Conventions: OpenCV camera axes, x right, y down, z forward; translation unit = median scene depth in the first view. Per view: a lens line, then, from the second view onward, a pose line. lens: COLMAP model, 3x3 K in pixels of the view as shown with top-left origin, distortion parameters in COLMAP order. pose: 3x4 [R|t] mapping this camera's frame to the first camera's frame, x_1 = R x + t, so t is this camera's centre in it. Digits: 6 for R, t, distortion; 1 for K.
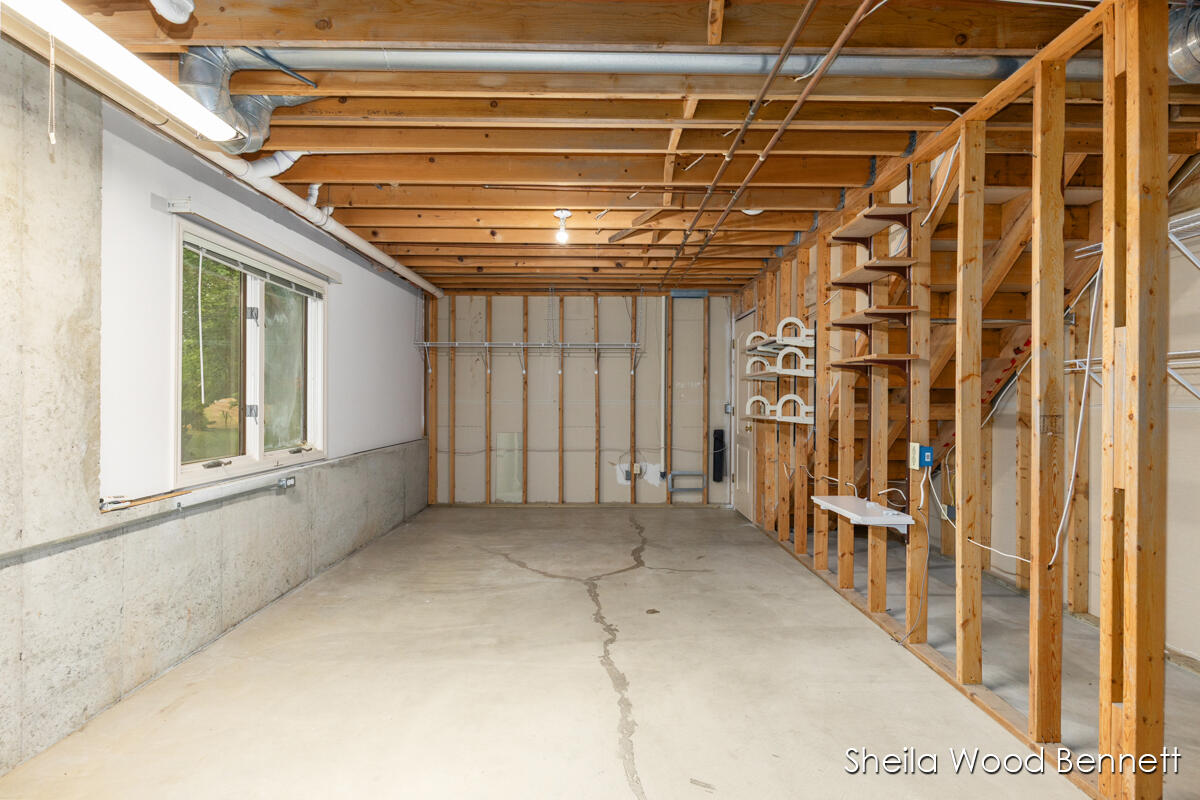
lens RADIAL K [[606.7, 0, 600.0], [0, 606.7, 400.0], [0, 0, 1]] dist [-0.000949, -0.000173]
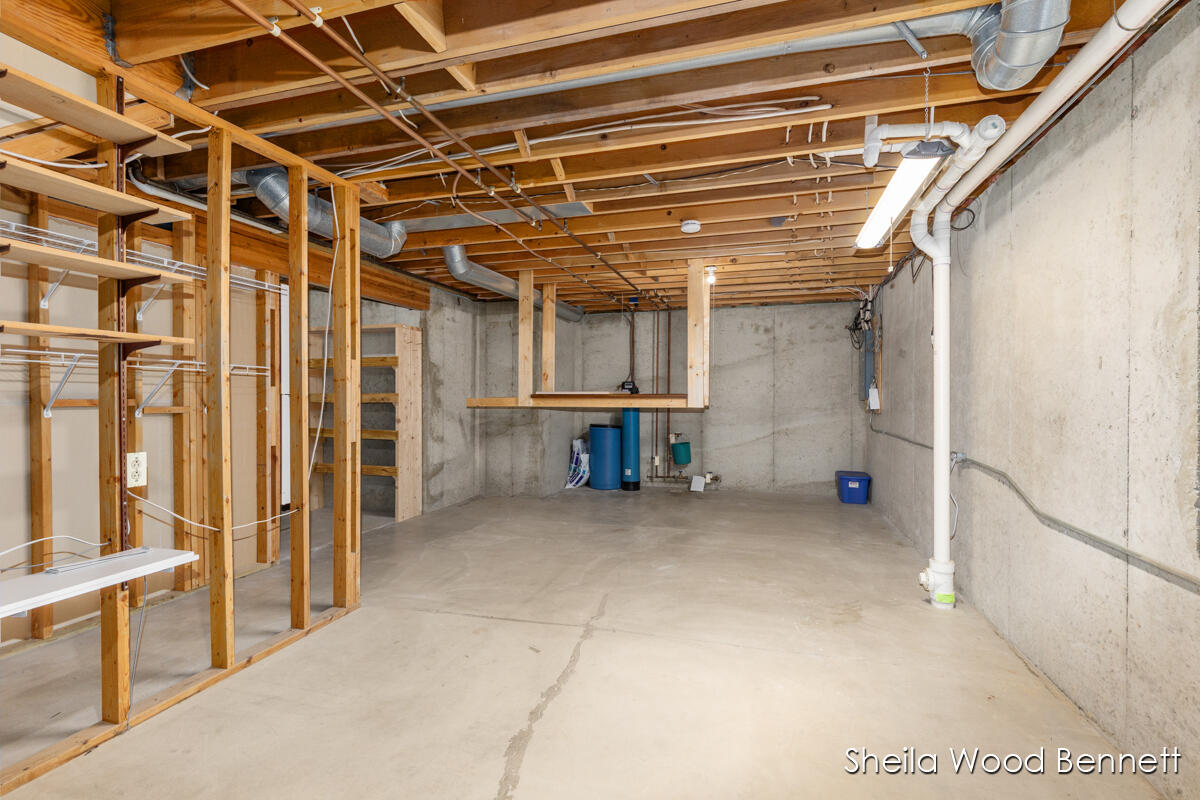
lens RADIAL K [[541.4, 0, 605.9], [0, 541.4, 390.5], [0, 0, 1]] dist [0.006306, 0.000011]
pose [[-0.960124, -0.003333, 0.279554, -0.332534], [-0.005001, 0.999974, -0.005254, -0.011219], [-0.279529, -0.006443, -0.960116, 1.955744]]
